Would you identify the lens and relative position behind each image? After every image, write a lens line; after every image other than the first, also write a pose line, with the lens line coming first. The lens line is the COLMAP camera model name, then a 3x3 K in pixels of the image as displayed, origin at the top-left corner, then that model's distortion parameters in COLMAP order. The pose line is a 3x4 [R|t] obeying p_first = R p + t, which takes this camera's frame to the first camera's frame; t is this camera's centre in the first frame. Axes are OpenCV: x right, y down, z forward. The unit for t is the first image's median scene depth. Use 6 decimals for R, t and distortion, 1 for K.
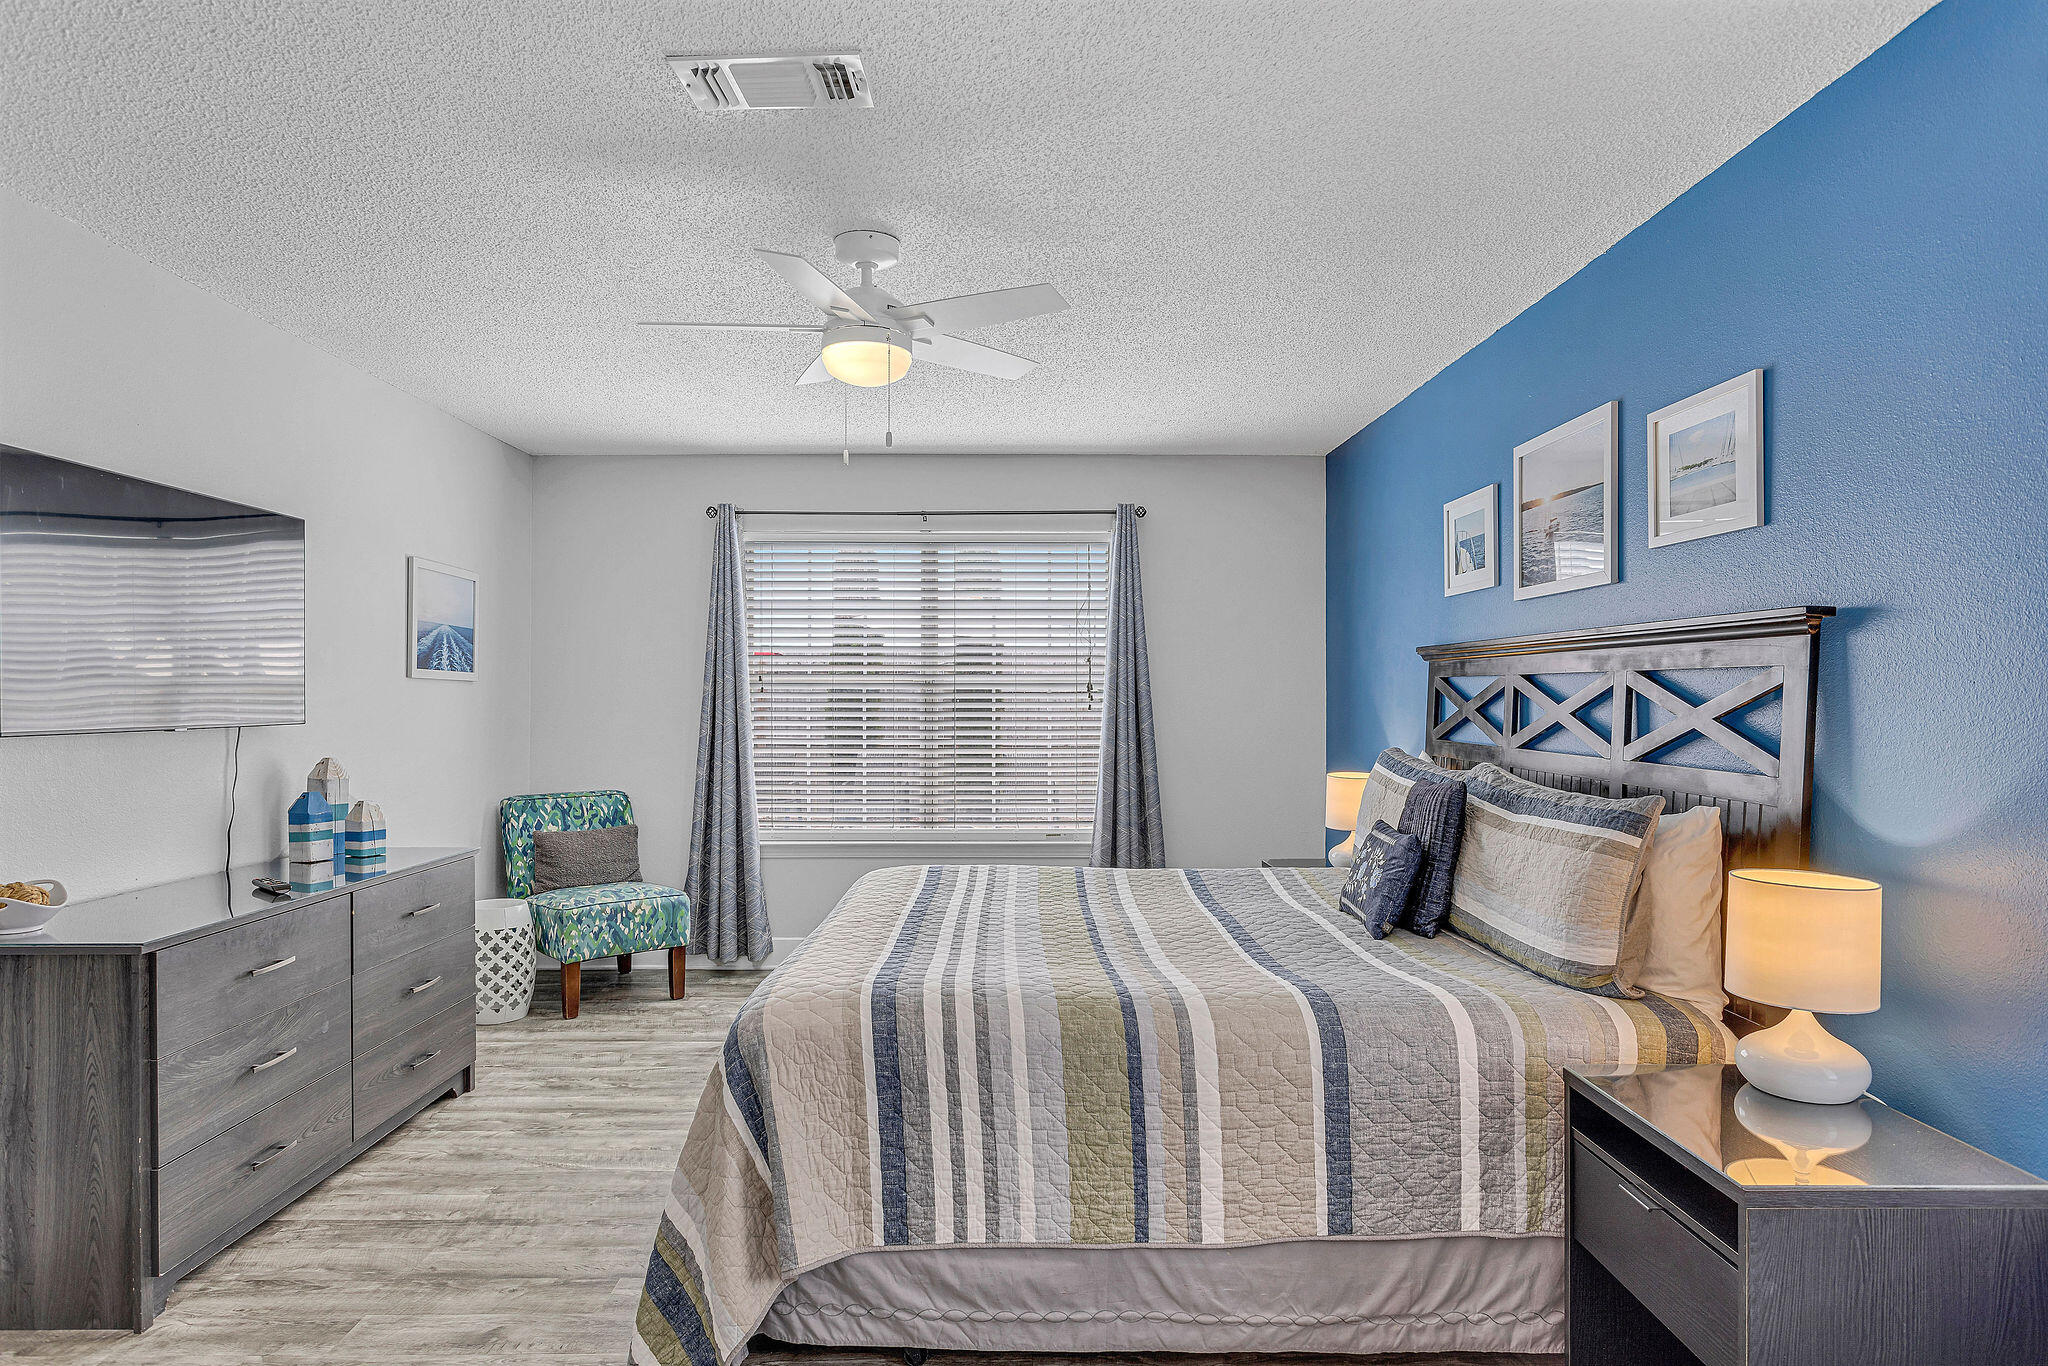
lens RADIAL K [[1108.1, 0, 1010.9], [0, 1108.1, 683.6], [0, 0, 1]] dist [-0.002090, 0.000577]
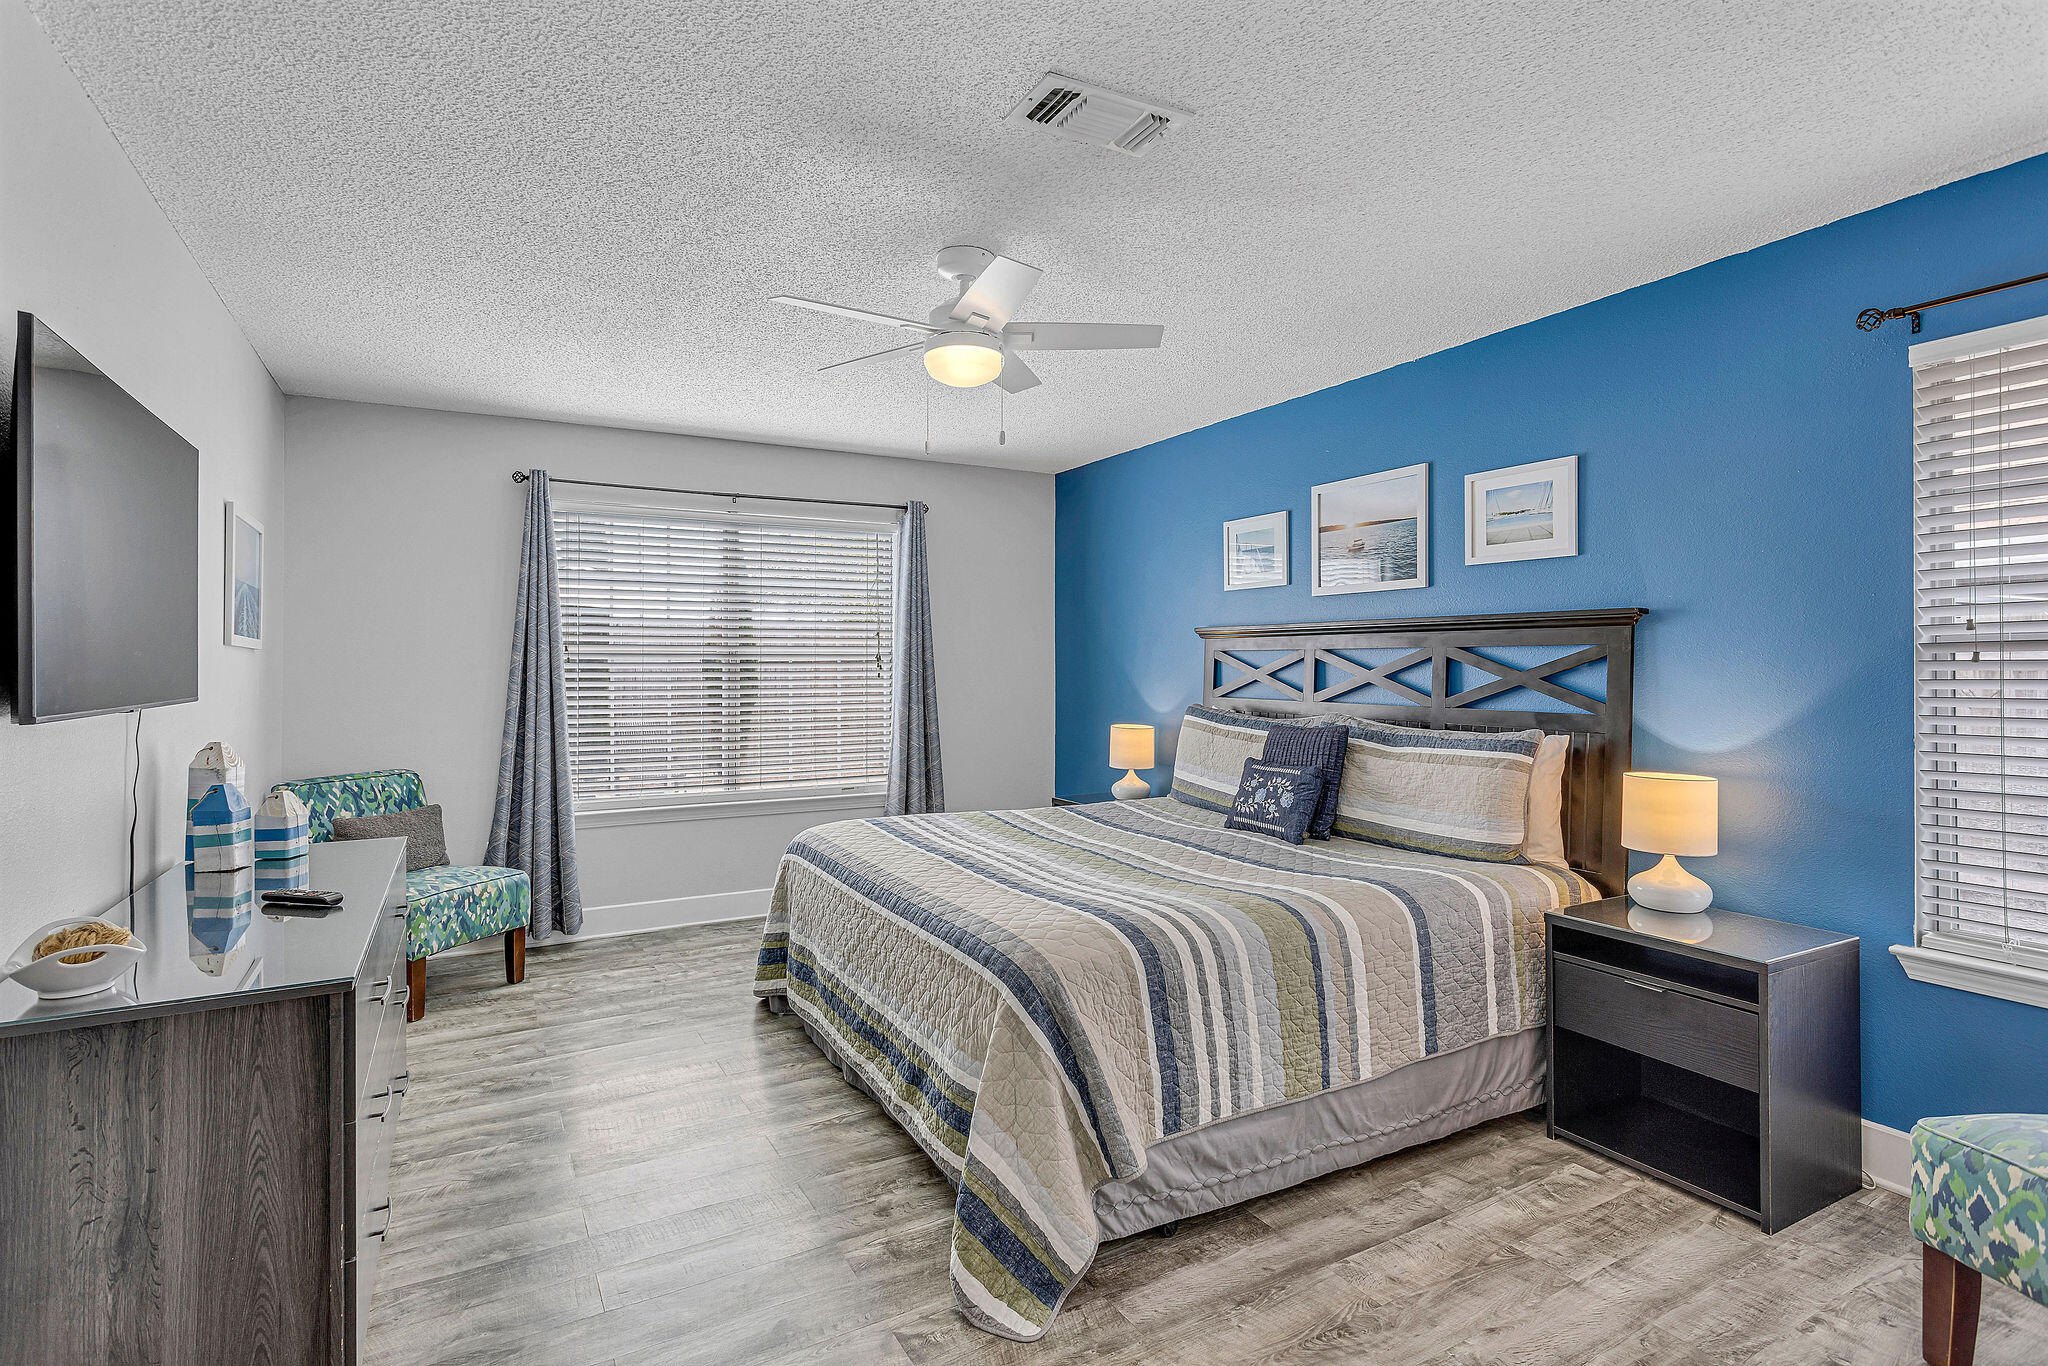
lens RADIAL K [[975.9, 0, 865.2], [0, 975.9, 646.8], [0, 0, 1]] dist [0.001256, 0.004493]
pose [[0.891026, 0.006262, 0.453909, -0.753087], [-0.002374, 0.999955, -0.009134, 0.002173], [-0.453946, 0.007061, 0.891001, 0.195517]]
